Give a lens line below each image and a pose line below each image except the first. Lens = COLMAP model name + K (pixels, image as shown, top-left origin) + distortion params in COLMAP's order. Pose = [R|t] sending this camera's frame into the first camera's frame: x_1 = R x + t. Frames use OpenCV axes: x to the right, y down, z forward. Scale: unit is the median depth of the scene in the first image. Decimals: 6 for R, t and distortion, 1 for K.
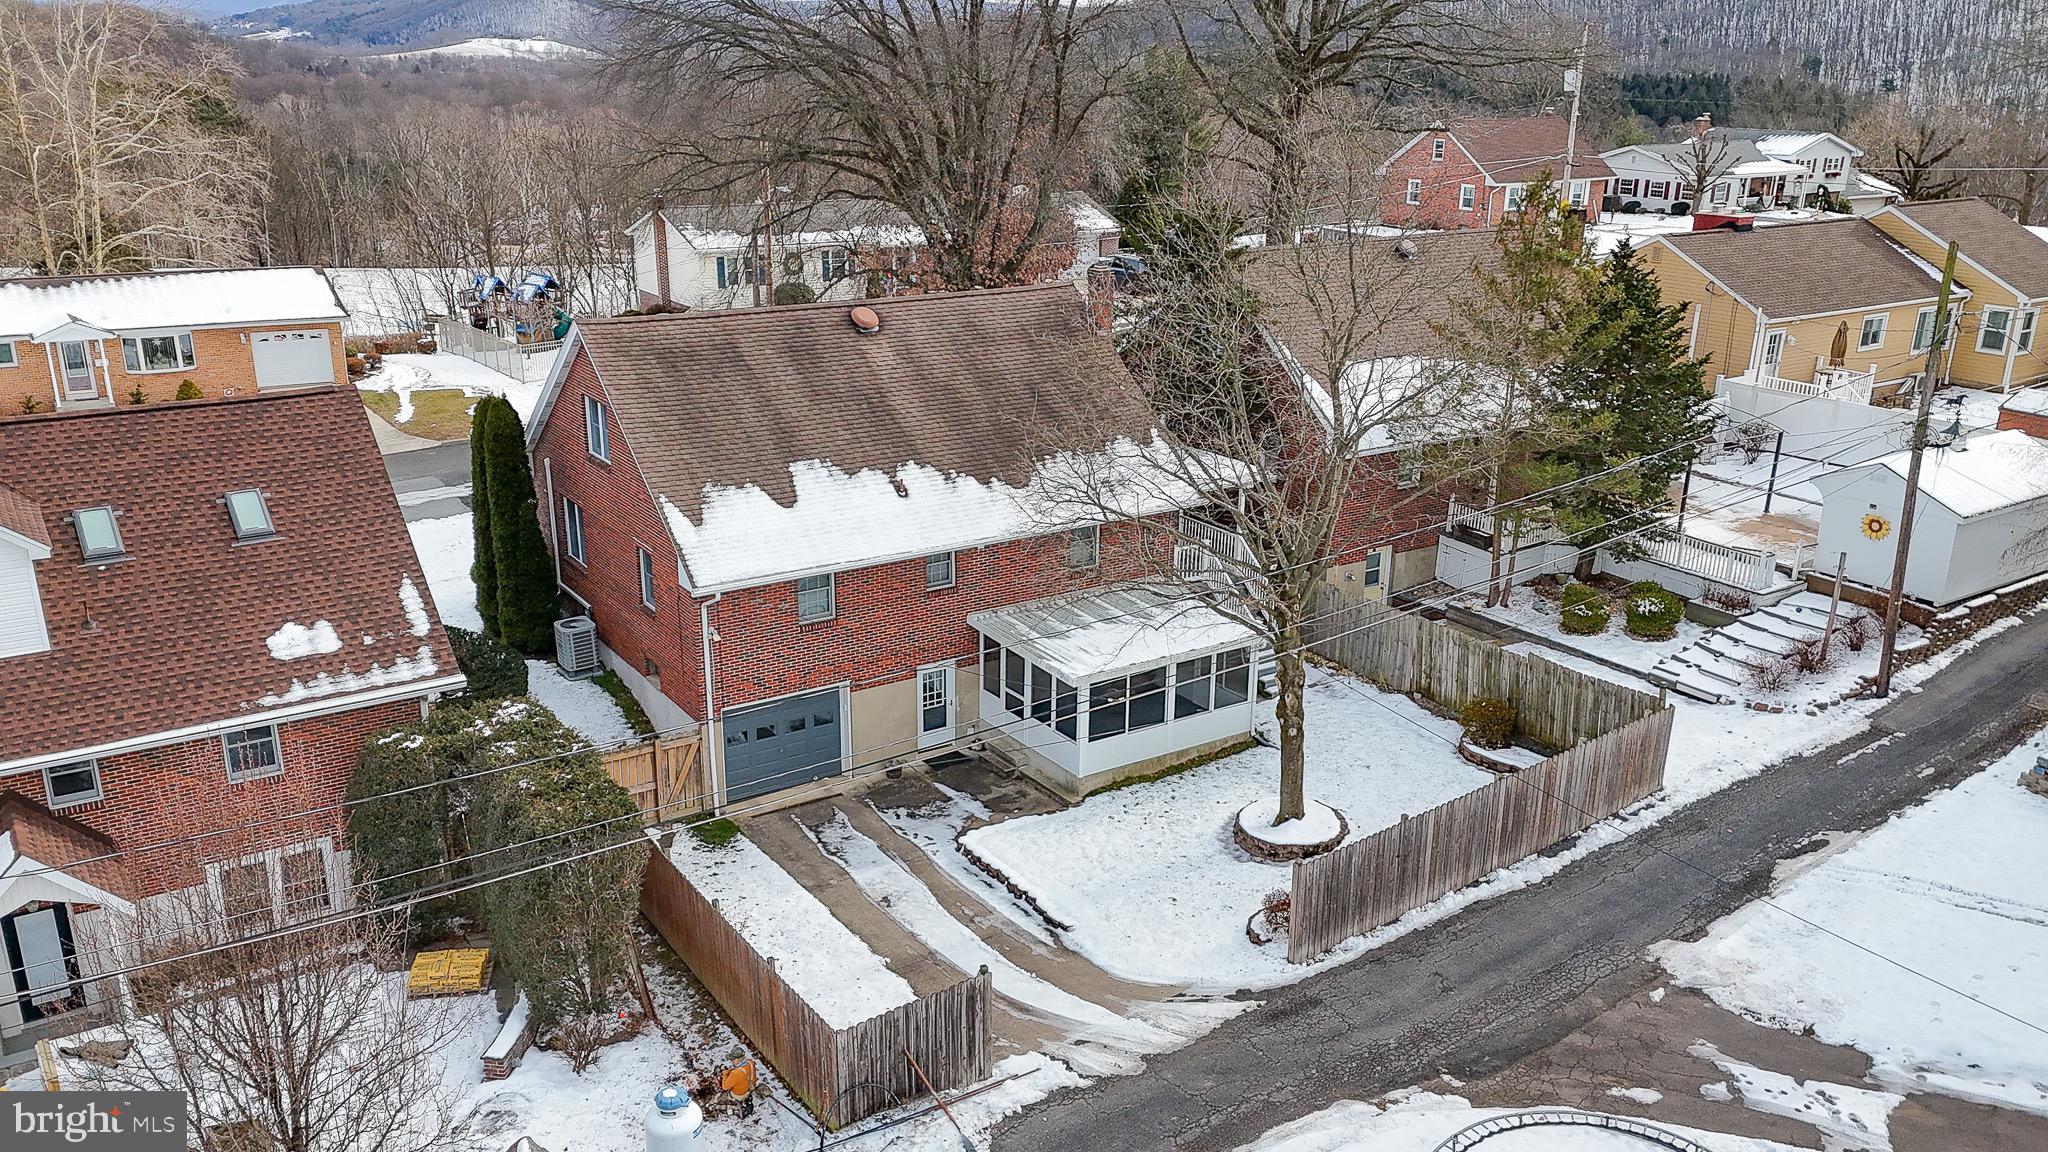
lens RADIAL K [[1621.2, 0, 1025.3], [0, 1621.2, 635.1], [0, 0, 1]] dist [0.087857, -0.002689]
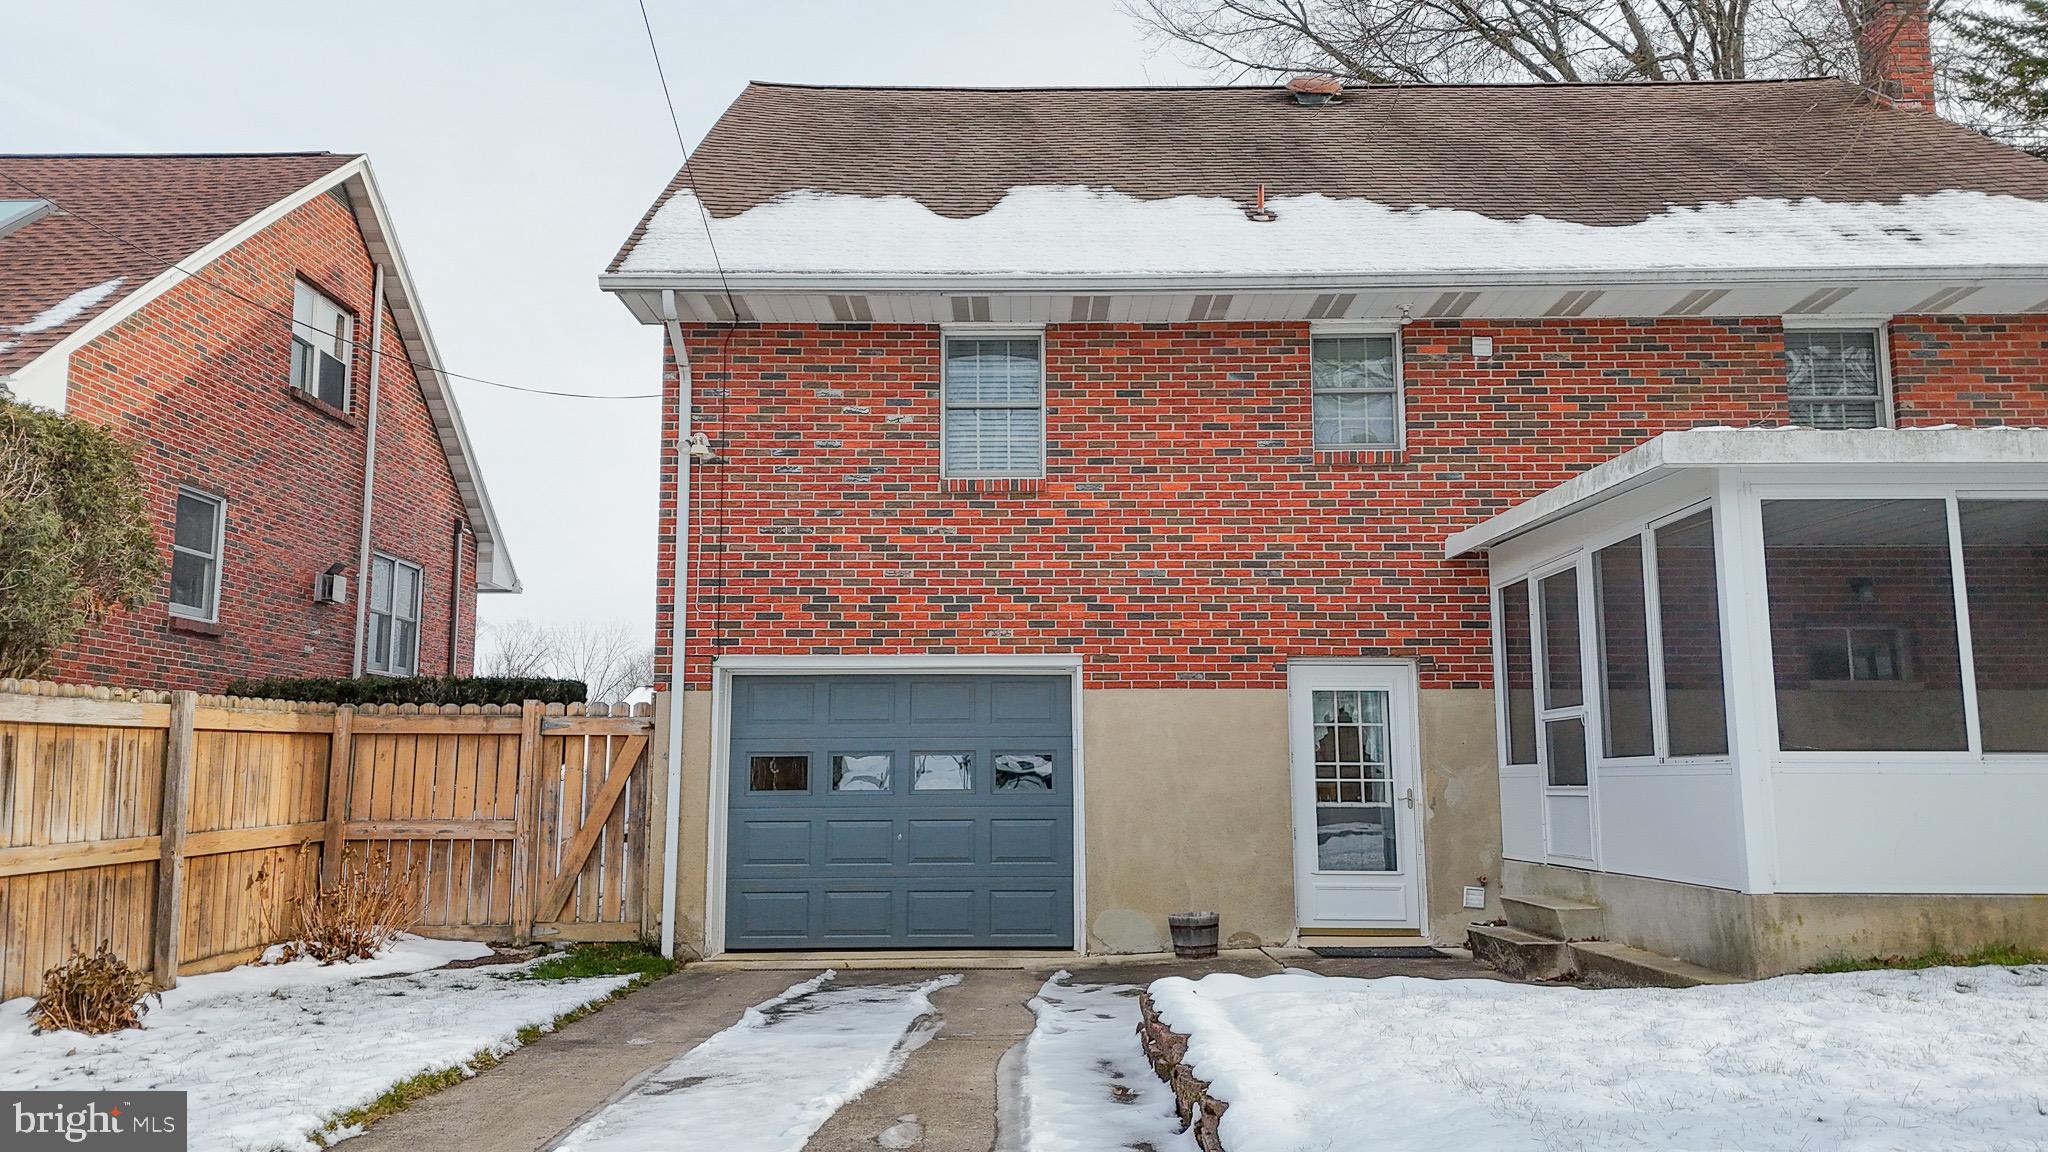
lens RADIAL K [[1489.7, 0, 1024.0], [0, 1489.7, 576.0], [0, 0, 1]] dist [0.109744, -0.123774]
pose [[0.833180, -0.092840, -0.545153, 0.071344], [-0.176438, 0.889656, -0.421167, 0.161303], [0.524100, 0.447094, 0.724863, 0.744044]]
